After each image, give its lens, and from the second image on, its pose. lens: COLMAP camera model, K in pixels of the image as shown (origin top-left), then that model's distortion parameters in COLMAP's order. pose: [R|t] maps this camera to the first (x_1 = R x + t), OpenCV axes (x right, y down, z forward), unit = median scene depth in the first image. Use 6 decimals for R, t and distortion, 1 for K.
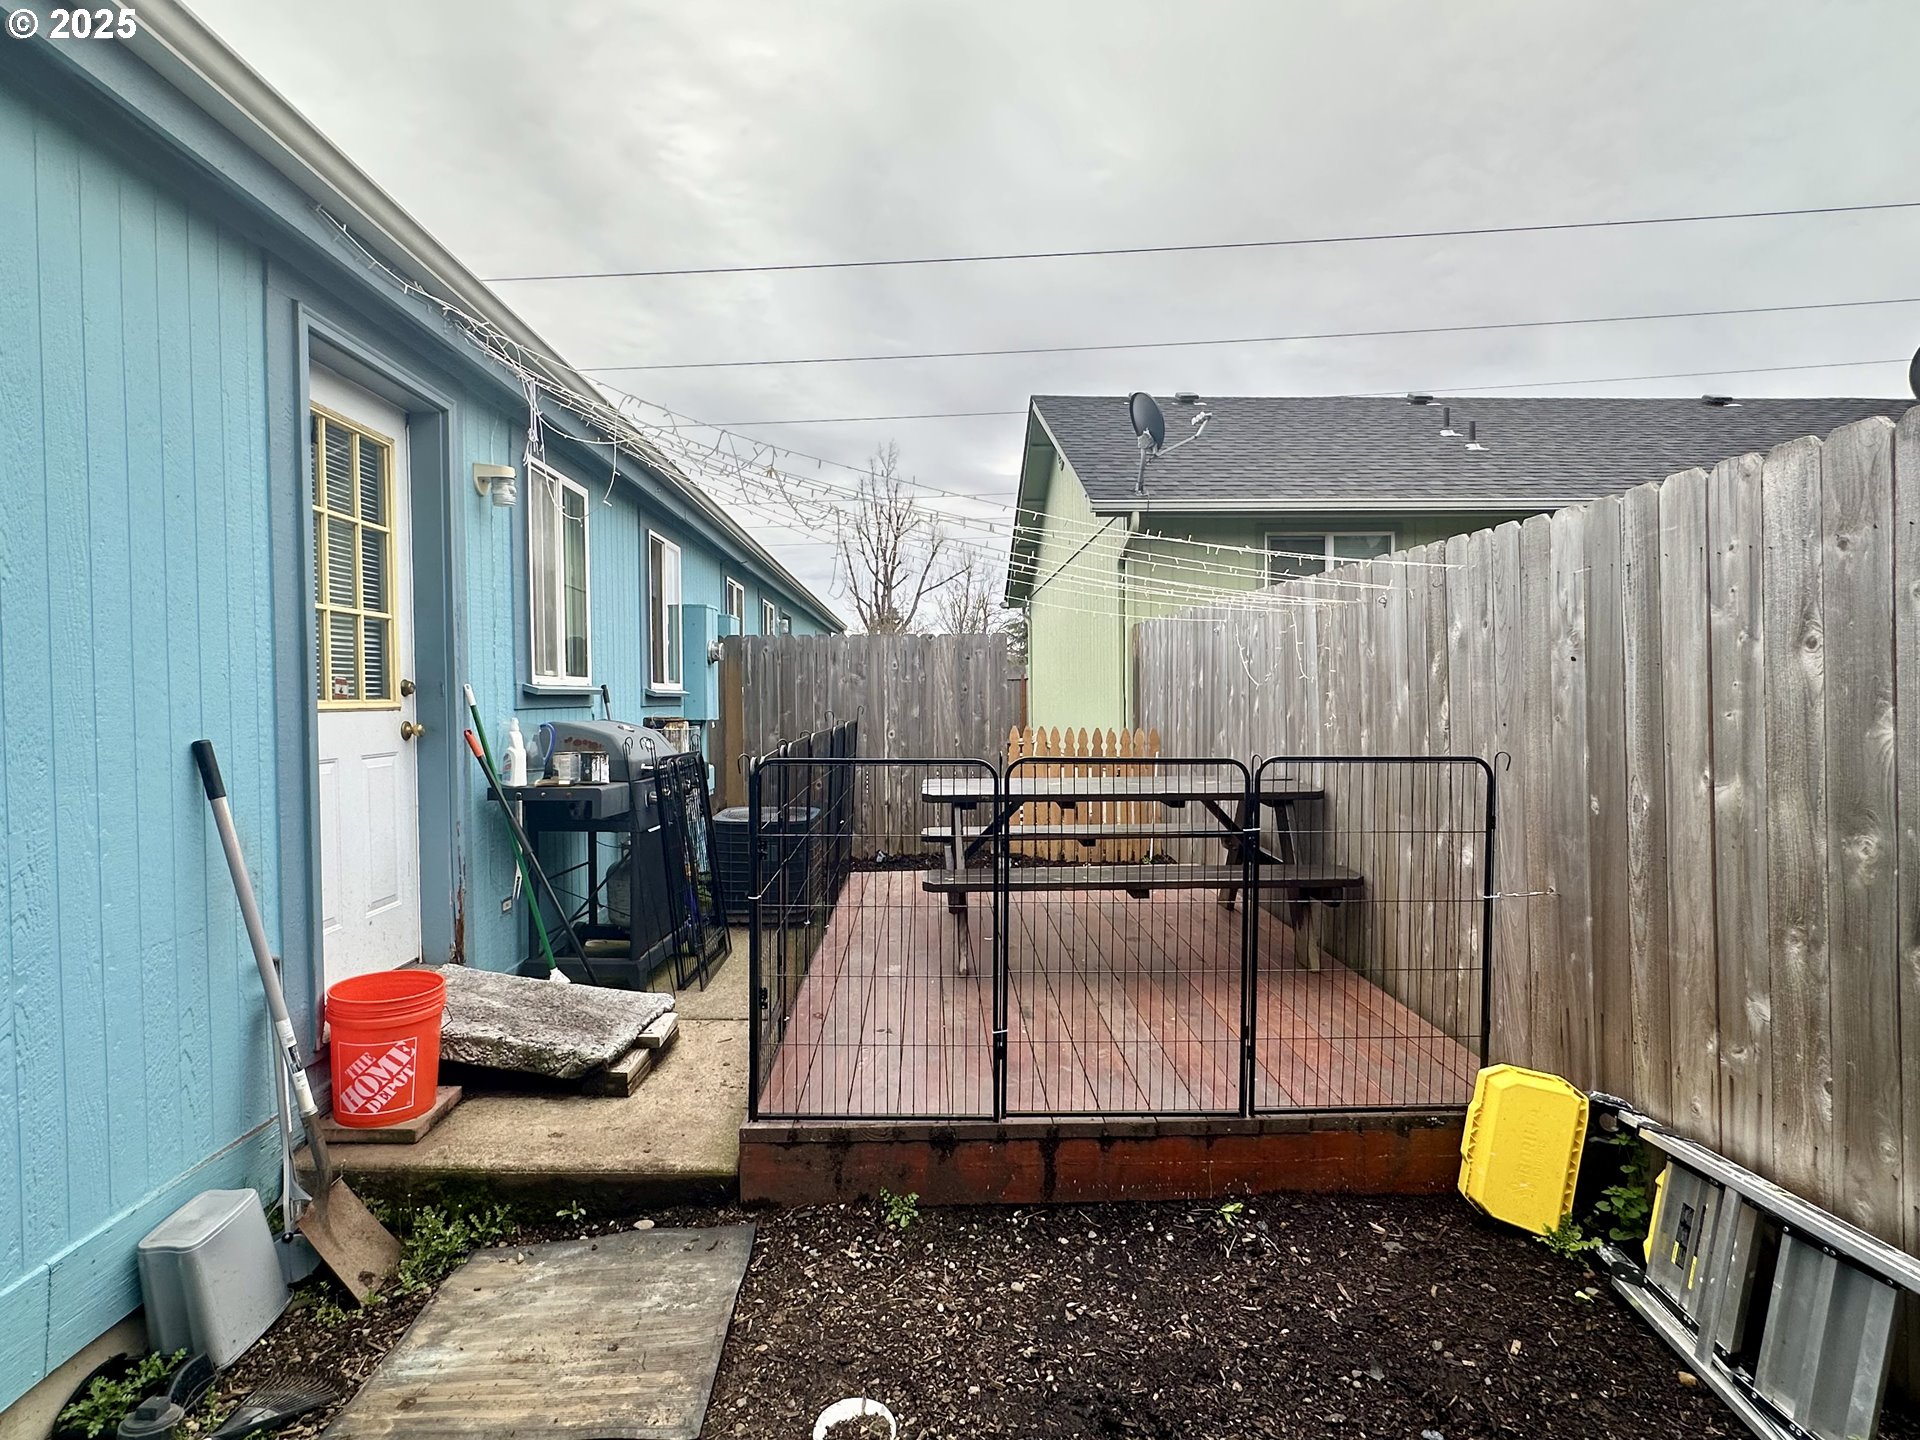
lens RADIAL K [[969.2, 0, 952.7], [0, 969.2, 726.9], [0, 0, 1]] dist [-0.000548, -0.000753]
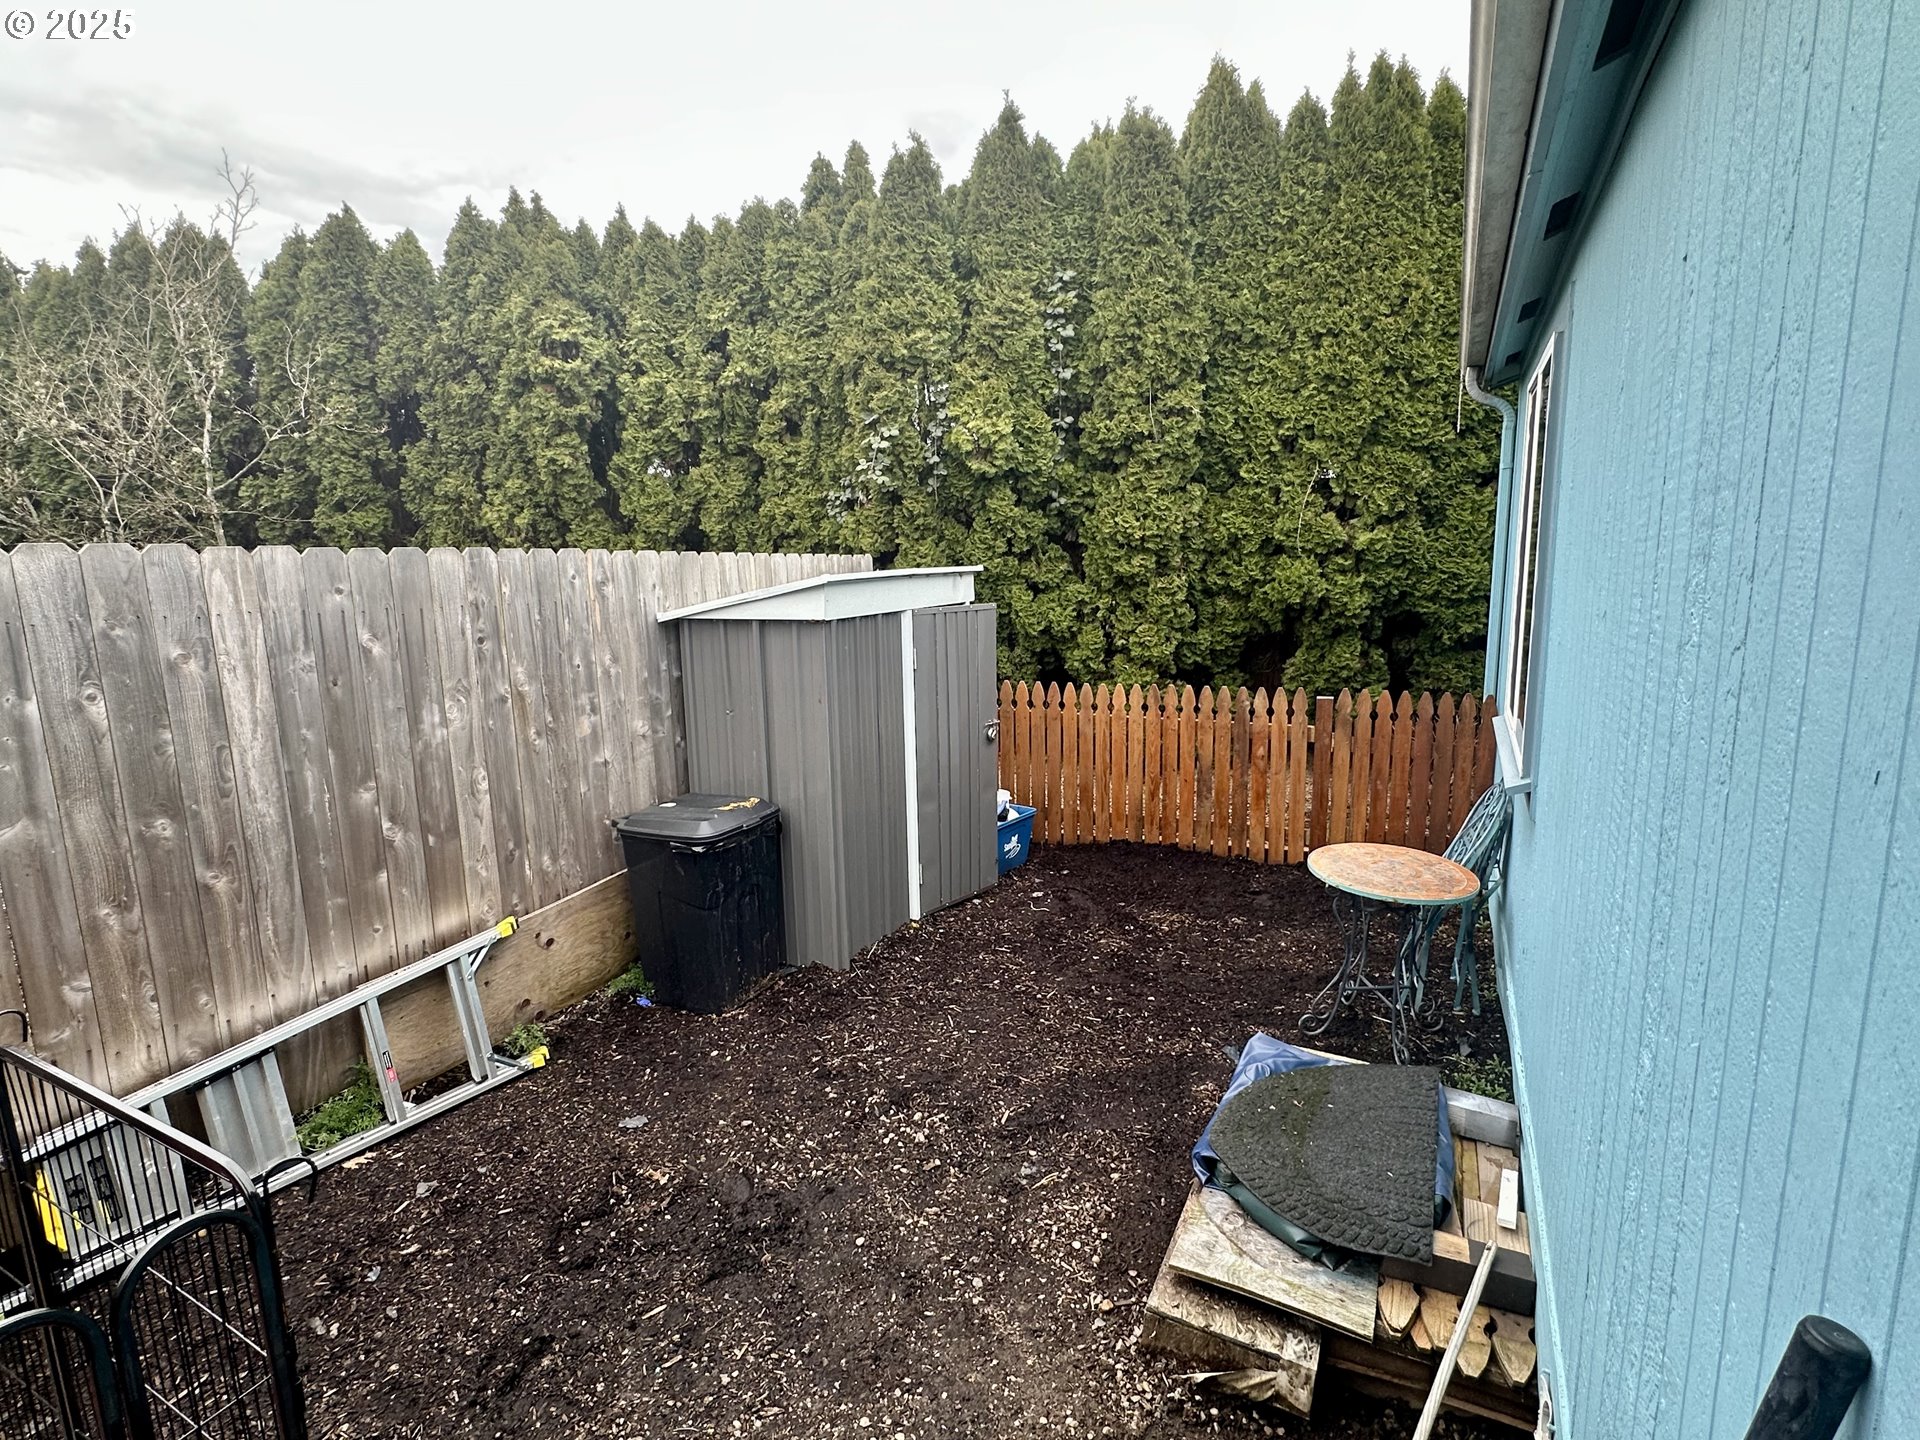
lens RADIAL K [[969.2, 0, 952.7], [0, 969.2, 726.9], [0, 0, 1]] dist [-0.000548, -0.000753]
pose [[-0.877756, -0.061864, 0.475096, -0.814503], [0.040488, 0.978503, 0.202218, -0.271462], [-0.477393, 0.196734, -0.856383, 1.583899]]
